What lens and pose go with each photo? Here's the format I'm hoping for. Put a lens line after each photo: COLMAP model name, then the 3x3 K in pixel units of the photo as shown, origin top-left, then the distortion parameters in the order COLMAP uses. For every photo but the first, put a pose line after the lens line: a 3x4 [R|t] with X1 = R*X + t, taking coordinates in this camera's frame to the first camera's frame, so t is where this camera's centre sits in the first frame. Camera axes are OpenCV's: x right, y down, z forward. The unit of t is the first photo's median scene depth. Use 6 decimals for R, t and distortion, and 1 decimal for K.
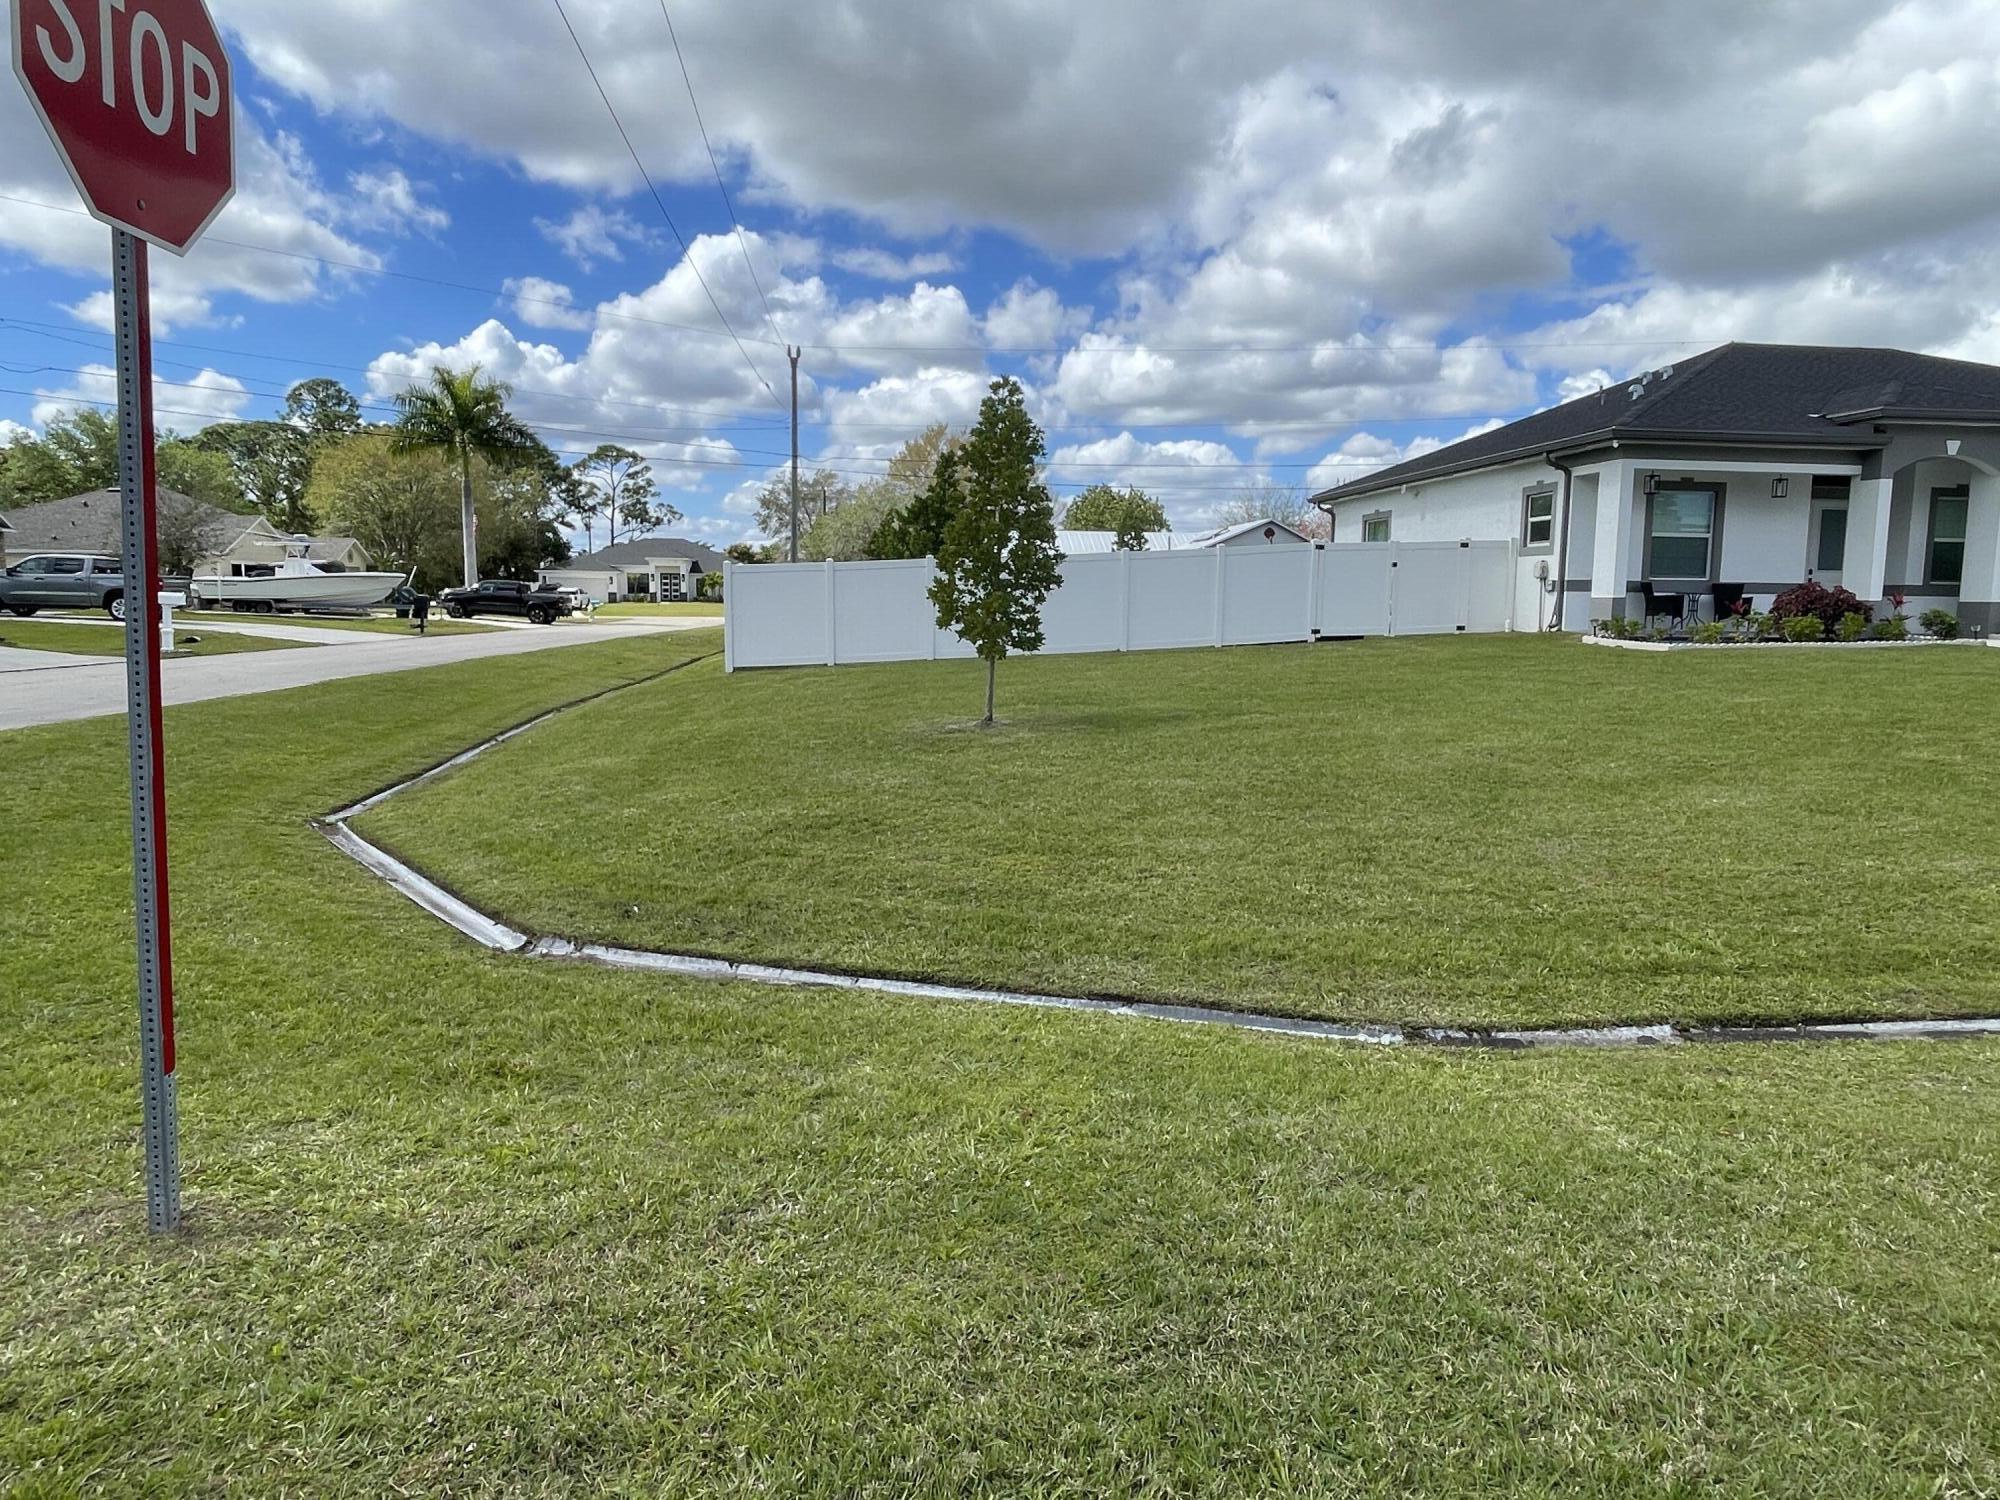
lens RADIAL K [[1272.9, 0, 1017.2], [0, 1272.9, 738.0], [0, 0, 1]] dist [0.002008, -0.001470]
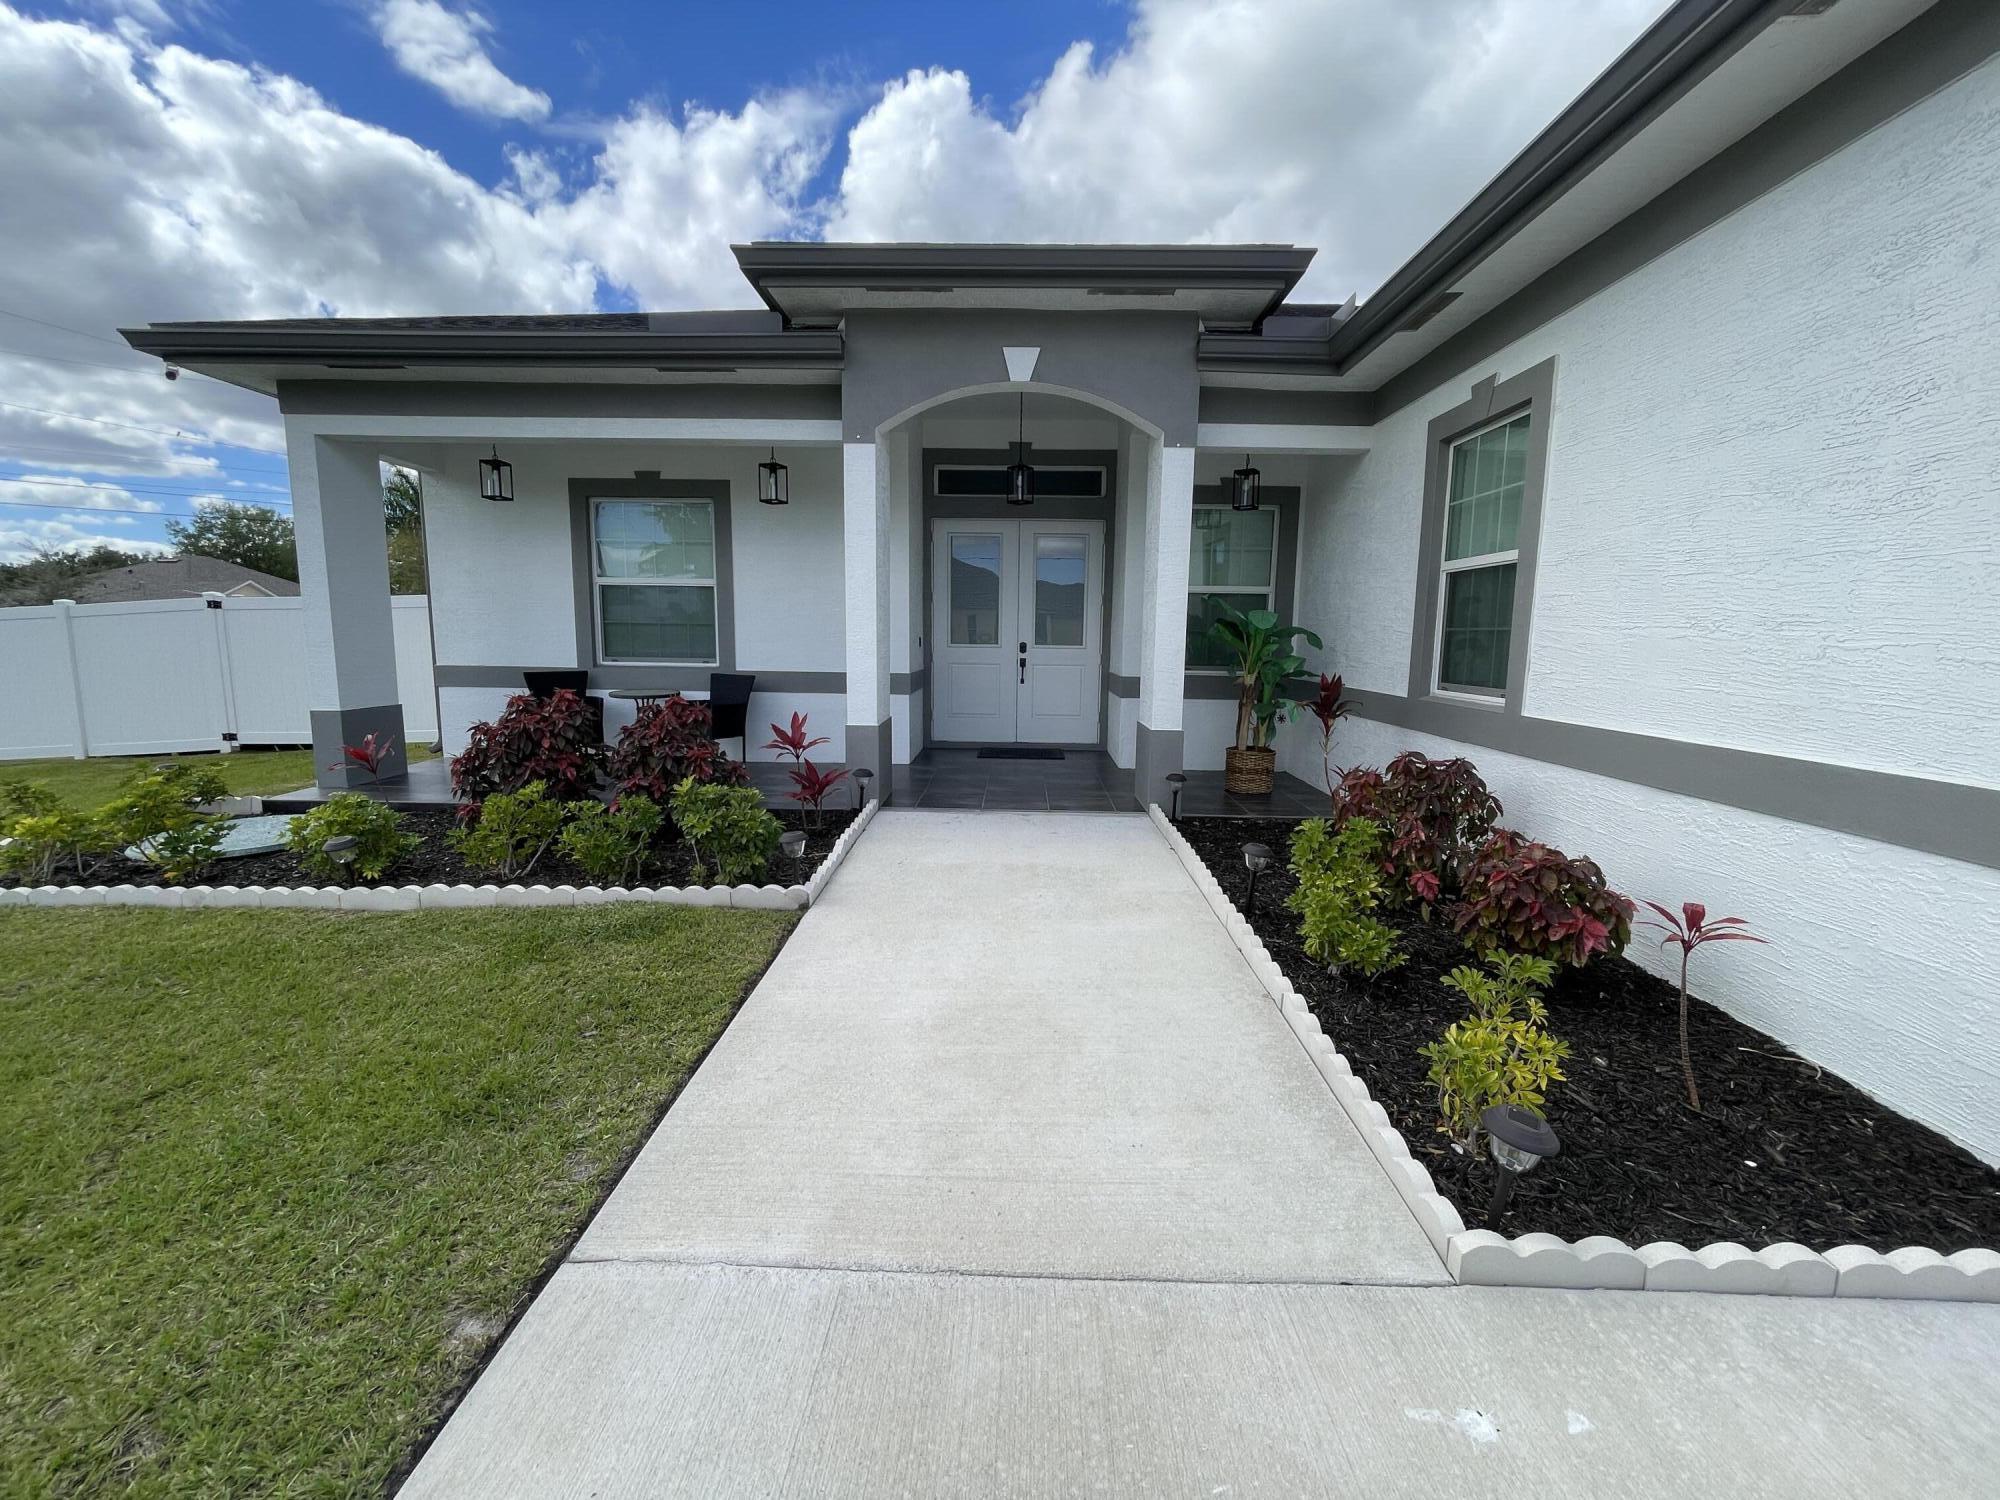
lens RADIAL K [[808.5, 0, 1007.6], [0, 808.5, 741.4], [0, 0, 1]] dist [0.002624, 0.000275]
pose [[0.992570, 0.017763, -0.120373, 0.694477], [-0.015057, 0.999614, 0.023353, -0.100056], [0.120742, -0.021368, 0.992454, 0.664554]]
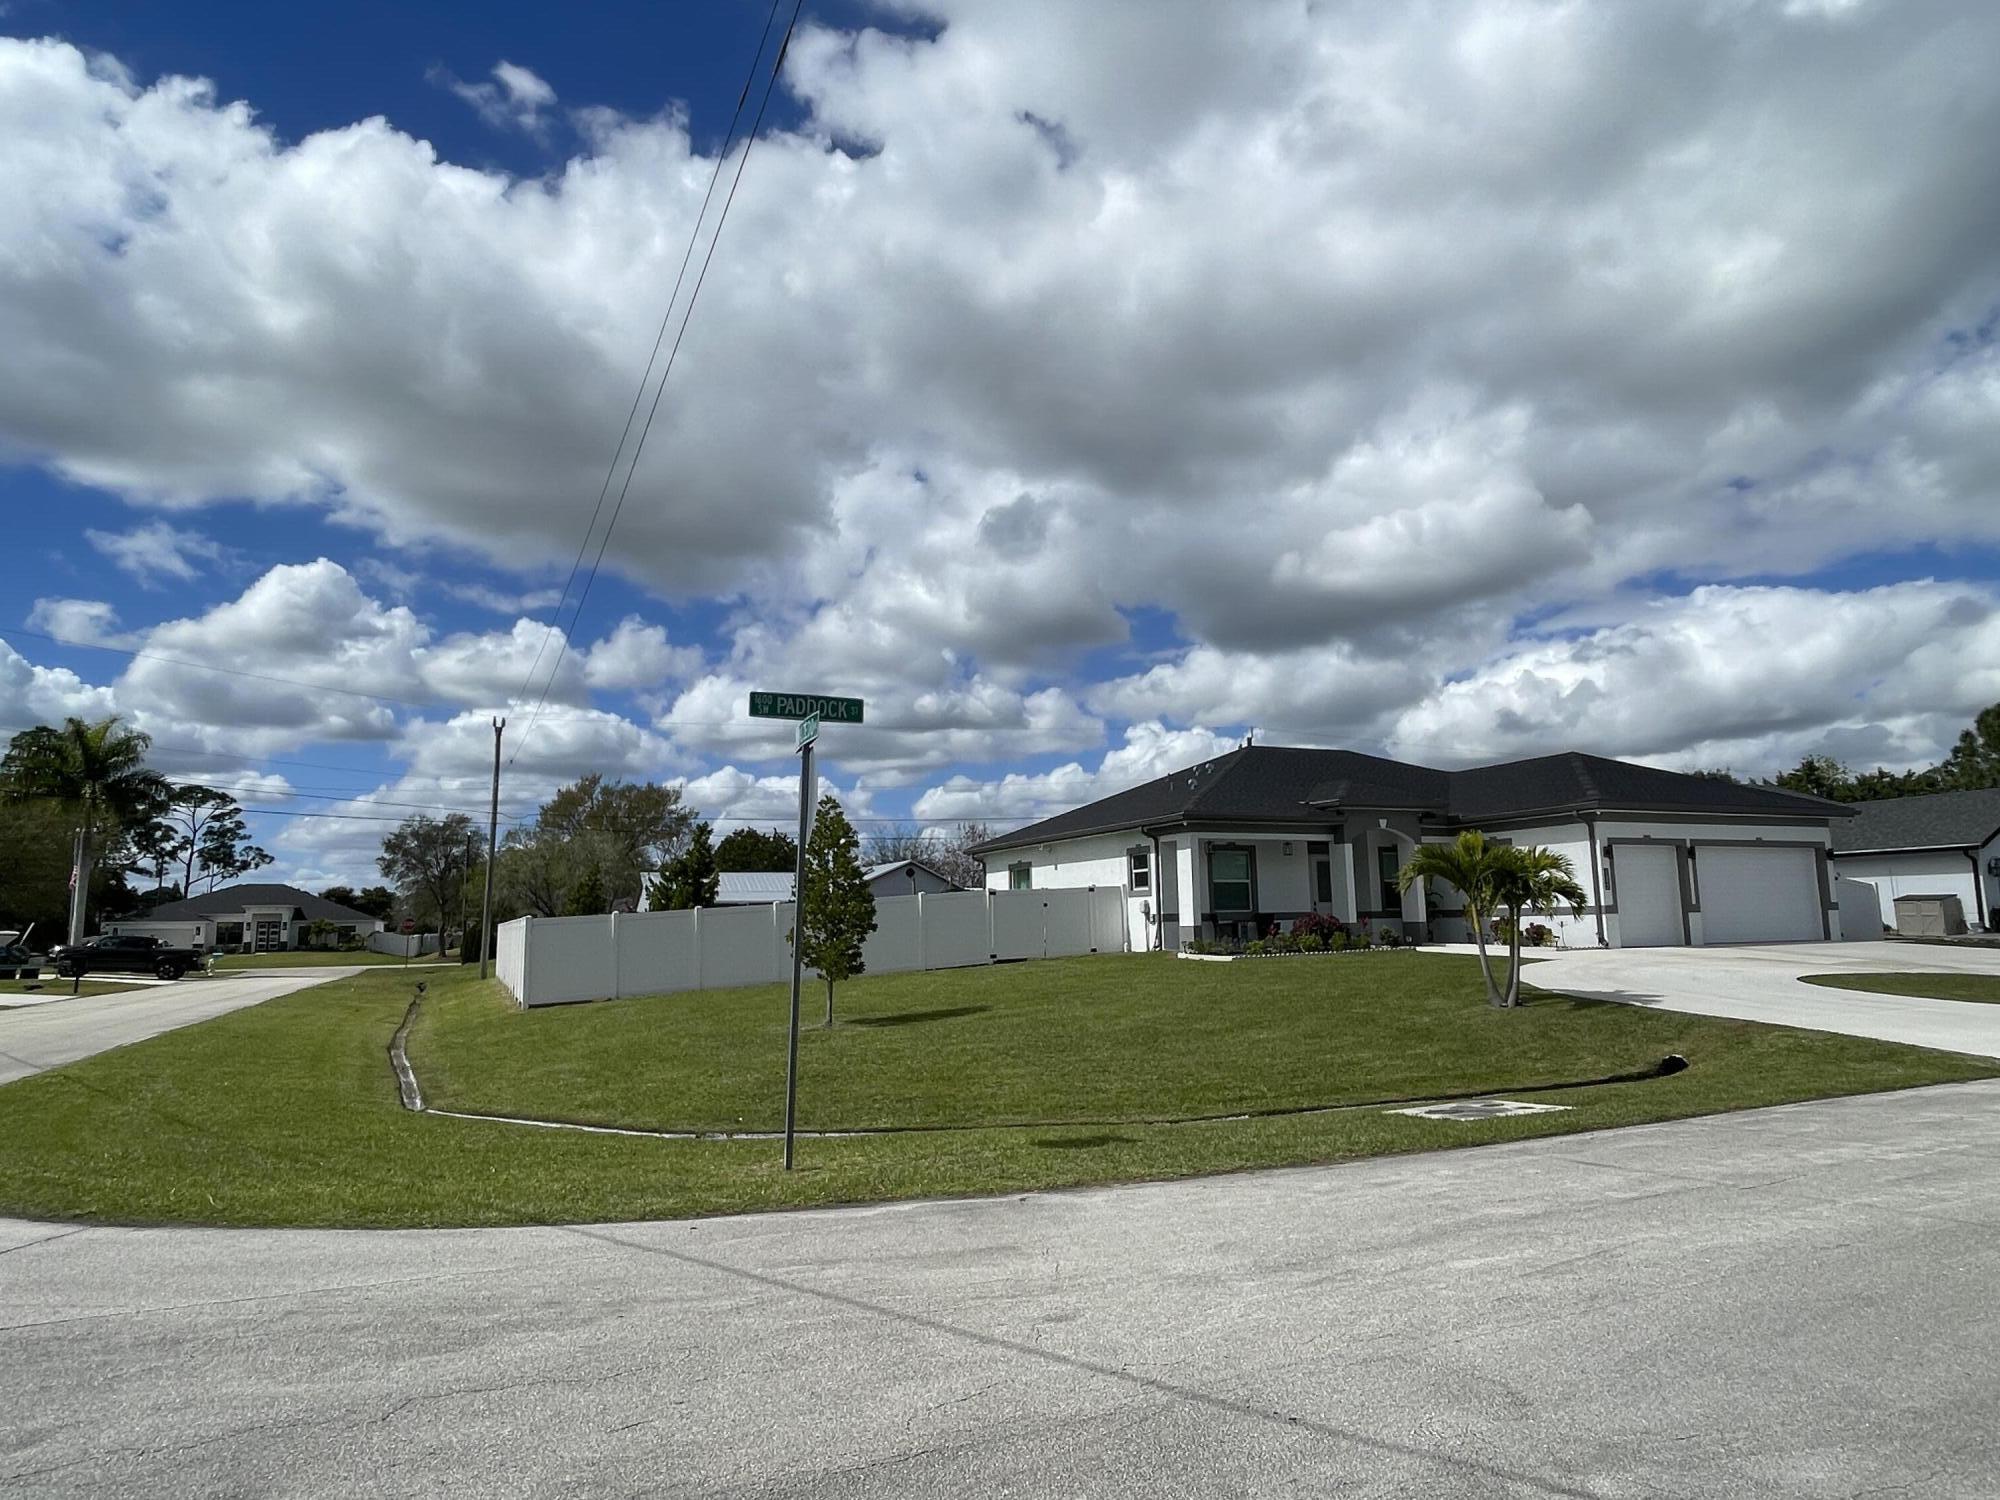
lens RADIAL K [[1272.9, 0, 1017.2], [0, 1272.9, 738.0], [0, 0, 1]] dist [0.002008, -0.001470]
pose [[0.954534, 0.016300, 0.297656, -0.146221], [0.060618, 0.967029, -0.247347, 0.027128], [-0.291874, 0.254145, 0.922074, -0.306328]]
